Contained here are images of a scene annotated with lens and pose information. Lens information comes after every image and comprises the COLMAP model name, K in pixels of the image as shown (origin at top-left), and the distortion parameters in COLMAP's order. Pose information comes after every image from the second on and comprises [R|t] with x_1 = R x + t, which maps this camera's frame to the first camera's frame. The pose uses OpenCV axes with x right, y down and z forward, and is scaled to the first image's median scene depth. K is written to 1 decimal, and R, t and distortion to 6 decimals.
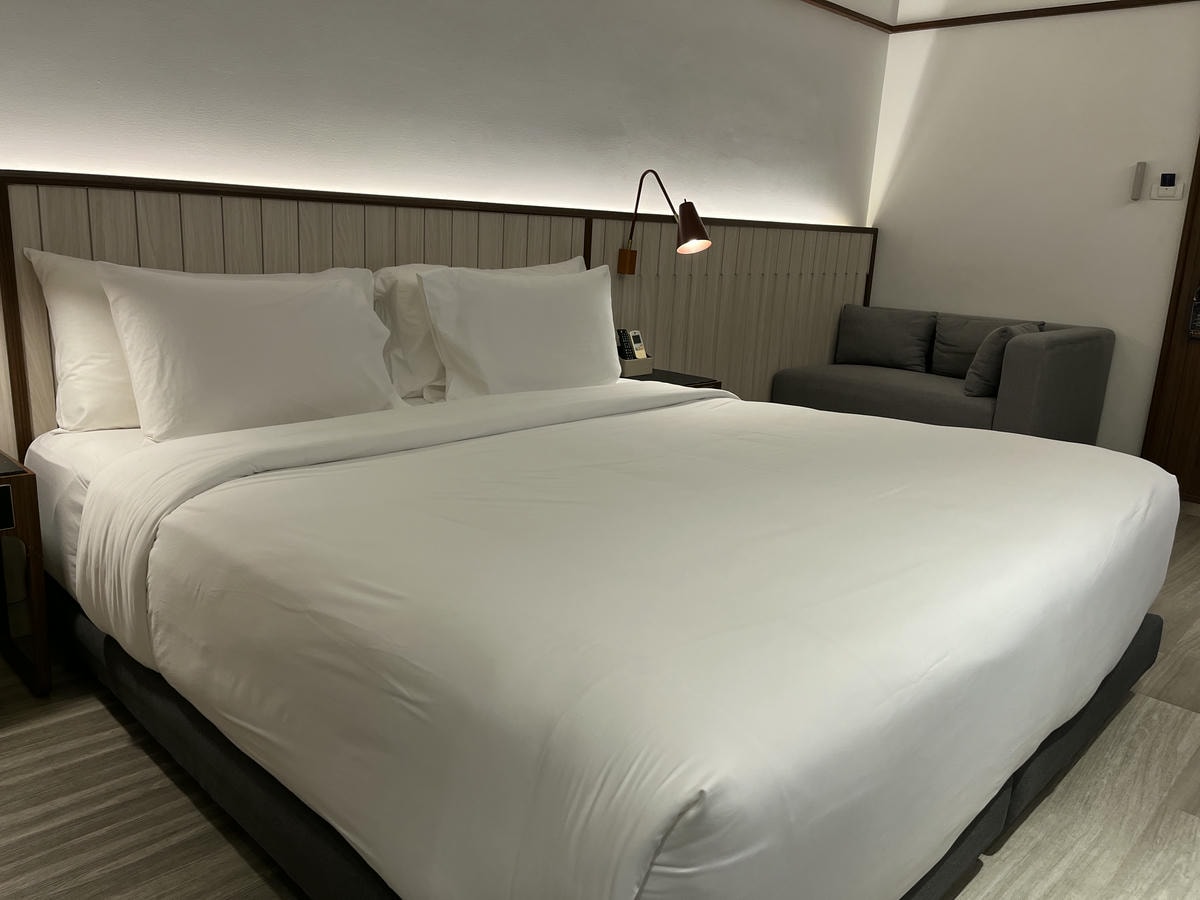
lens RADIAL K [[934.4, 0, 600.0], [0, 934.4, 450.0], [0, 0, 1]] dist [0.031395, -0.000361]
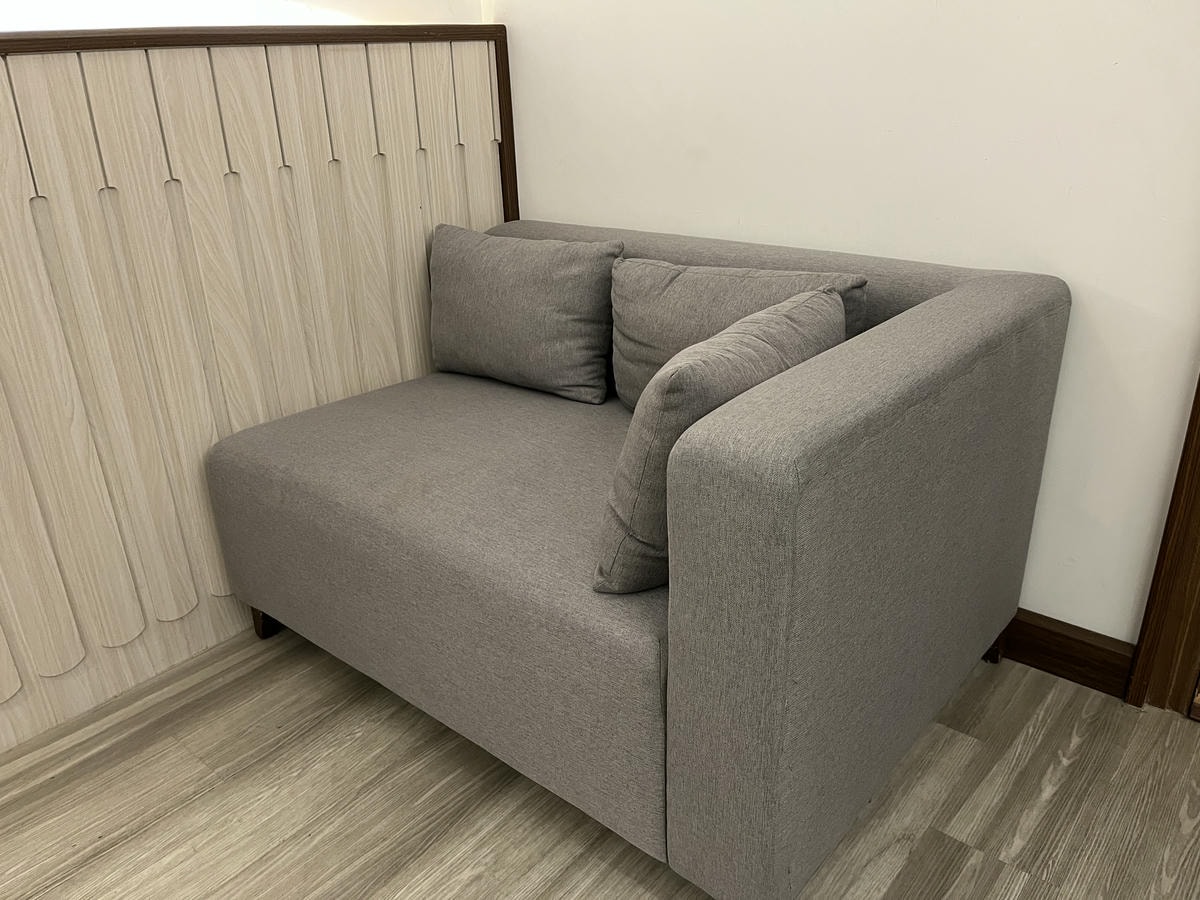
lens RADIAL K [[934.4, 0, 600.0], [0, 934.4, 450.0], [0, 0, 1]] dist [0.031395, -0.000361]
pose [[0.994484, -0.102220, 0.023505, 0.339112], [0.096817, 0.980821, 0.169166, -0.131660], [-0.040346, -0.165957, 0.985307, 0.618553]]
